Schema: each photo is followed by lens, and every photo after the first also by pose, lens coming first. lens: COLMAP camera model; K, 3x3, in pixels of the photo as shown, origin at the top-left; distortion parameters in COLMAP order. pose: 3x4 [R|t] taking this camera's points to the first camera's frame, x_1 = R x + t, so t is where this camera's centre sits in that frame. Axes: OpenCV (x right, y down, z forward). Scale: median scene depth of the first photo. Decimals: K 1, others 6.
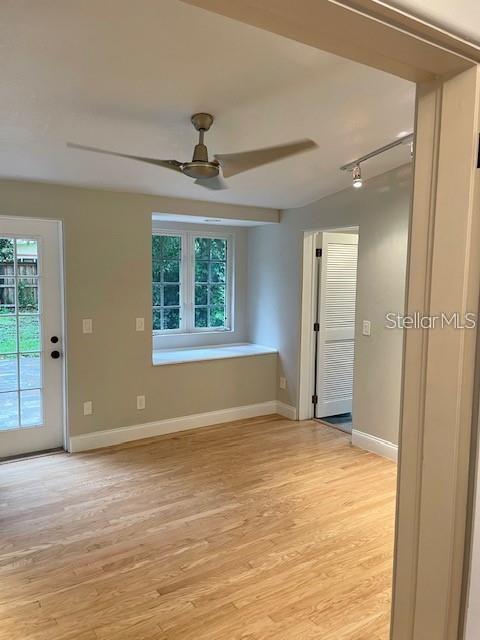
lens RADIAL K [[488.0, 0, 239.6], [0, 488.0, 318.9], [0, 0, 1]] dist [0.058580, -0.068301]
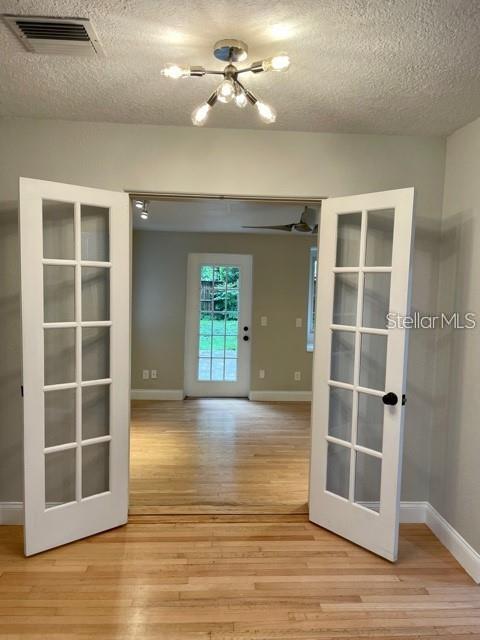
lens RADIAL K [[488.0, 0, 240.6], [0, 488.0, 319.1], [0, 0, 1]] dist [0.058580, -0.068301]
pose [[0.861644, 0.042841, -0.505702, 0.420807], [-0.061863, 0.997866, -0.020871, 0.045127], [0.503729, 0.049268, 0.862456, -0.392031]]
